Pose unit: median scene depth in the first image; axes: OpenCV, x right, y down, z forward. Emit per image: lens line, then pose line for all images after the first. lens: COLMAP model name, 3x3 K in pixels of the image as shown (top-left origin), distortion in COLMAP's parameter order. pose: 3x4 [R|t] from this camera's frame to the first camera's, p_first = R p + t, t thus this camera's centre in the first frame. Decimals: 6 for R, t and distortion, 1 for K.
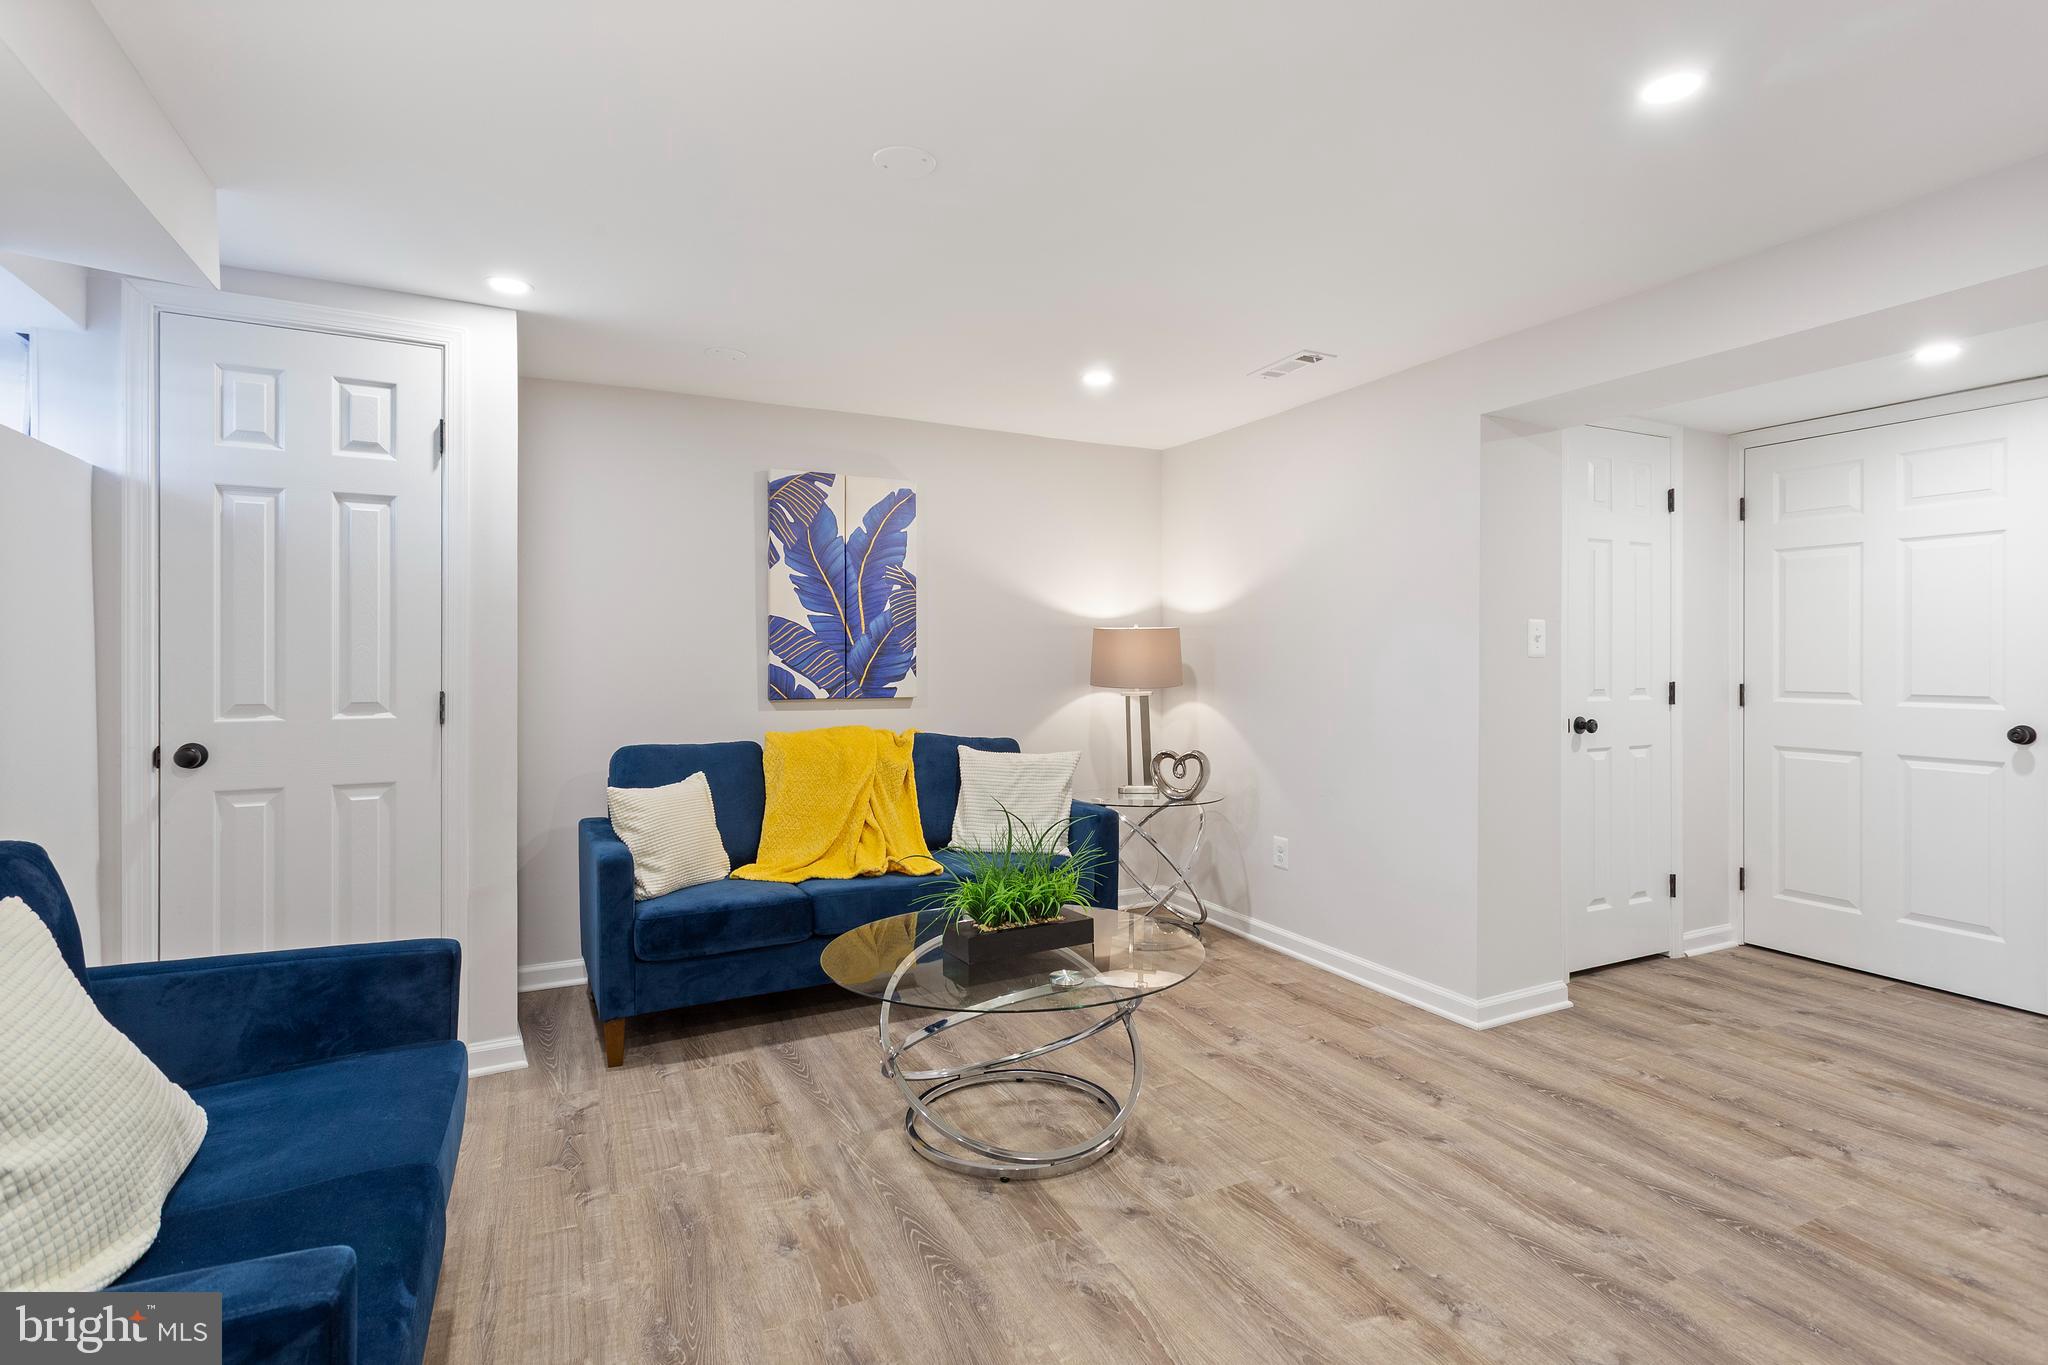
lens RADIAL K [[980.6, 0, 1024.0], [0, 980.6, 682.5], [0, 0, 1]] dist [0.001008, 0.001221]
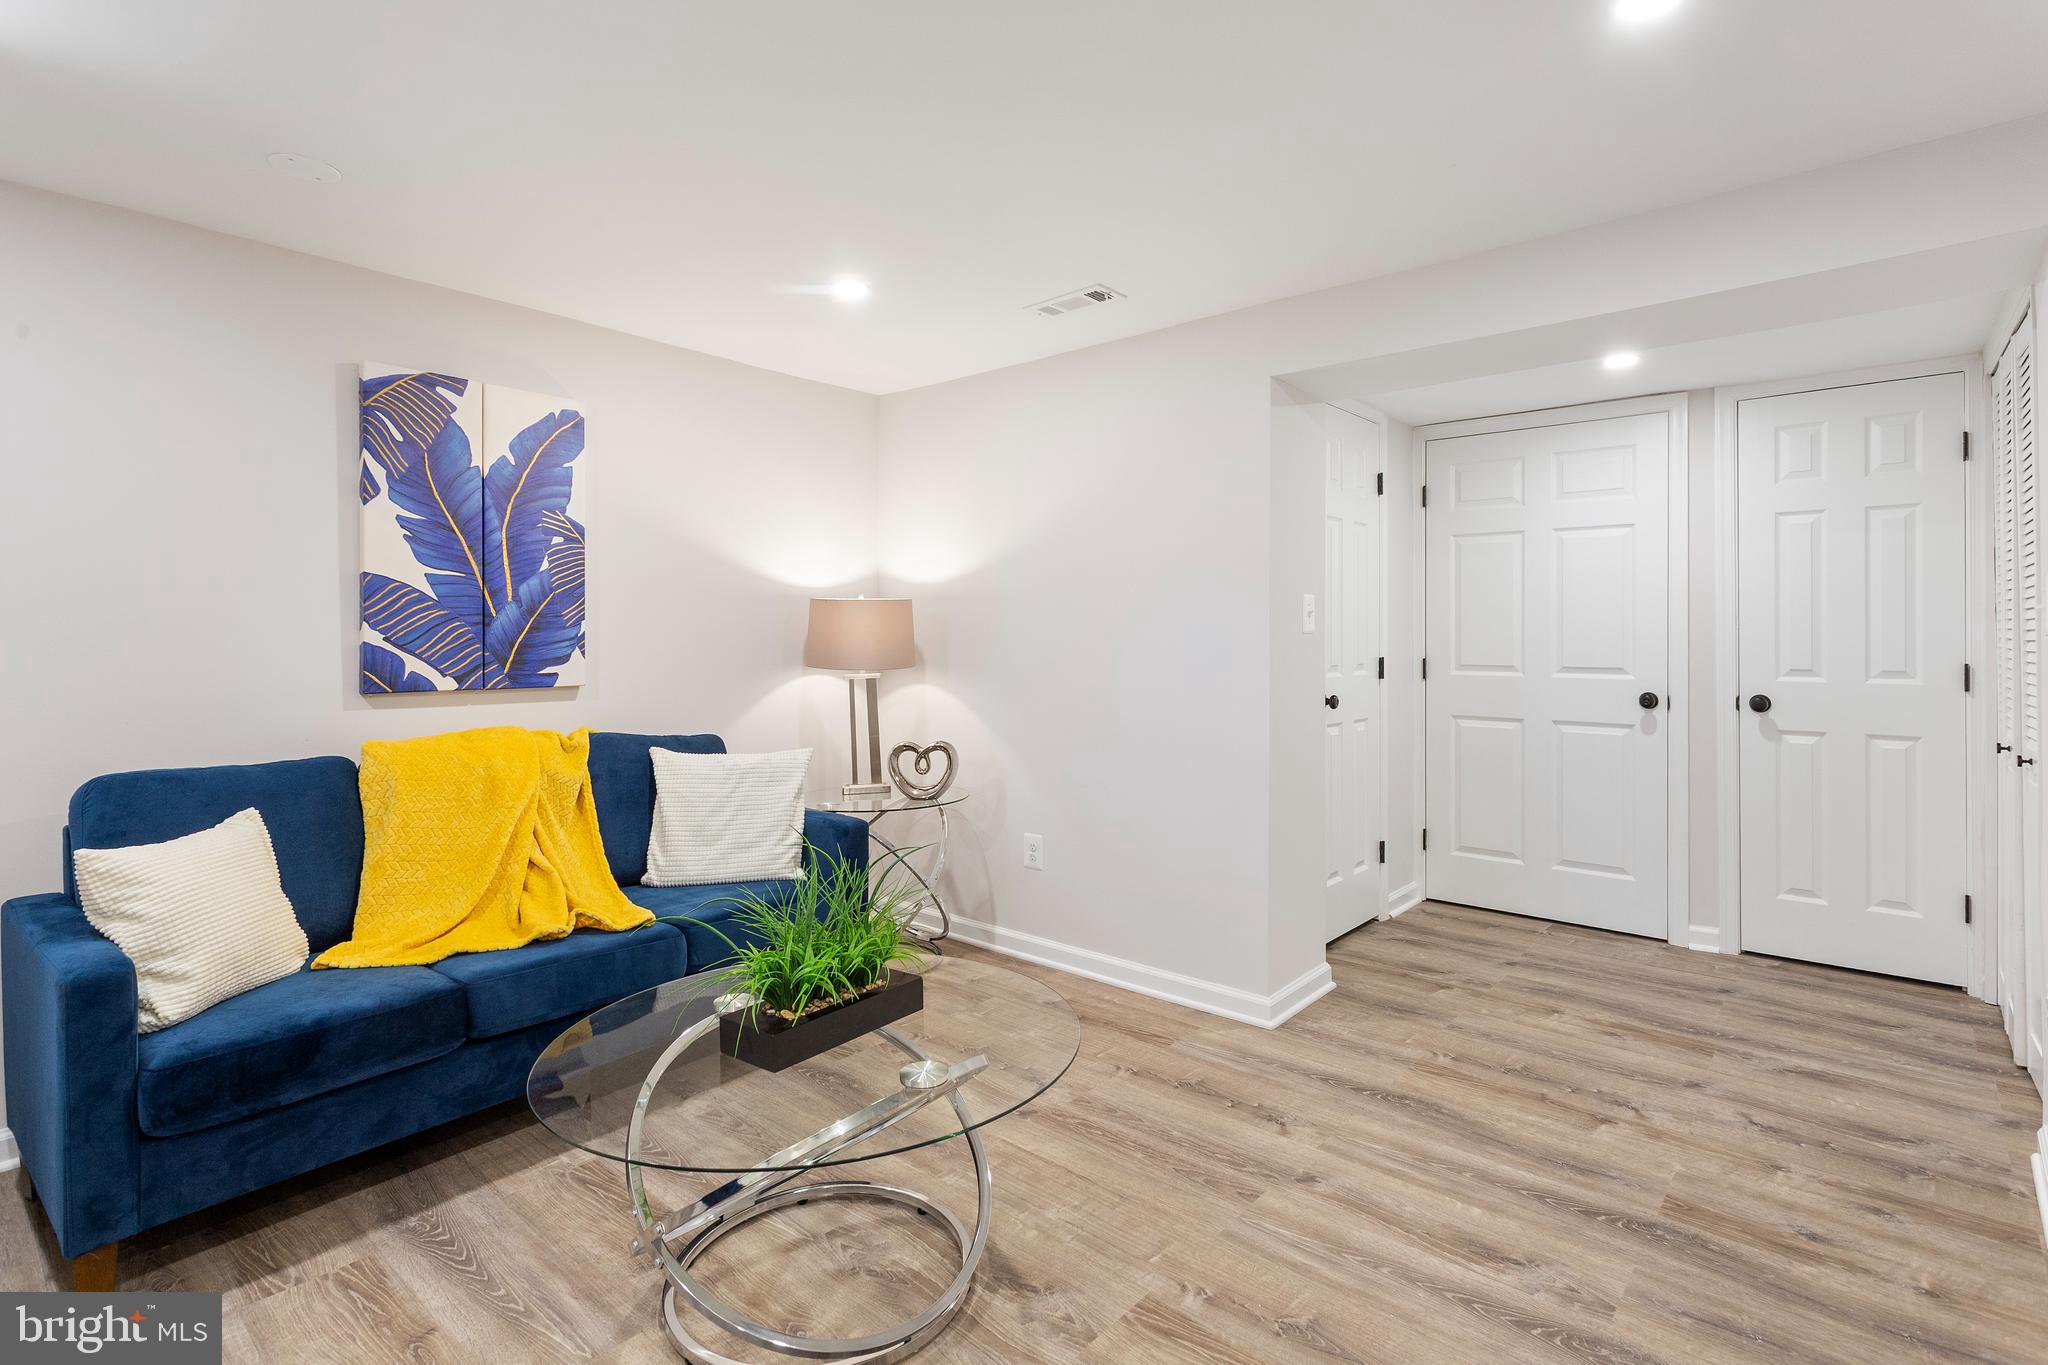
lens RADIAL K [[988.0, 0, 1021.1], [0, 988.0, 648.5], [0, 0, 1]] dist [0.003692, 0.001011]
pose [[0.921672, -0.005050, 0.387936, -0.121422], [0.009737, 0.999901, -0.010119, -0.003498], [-0.387847, 0.013104, 0.921631, 0.208352]]
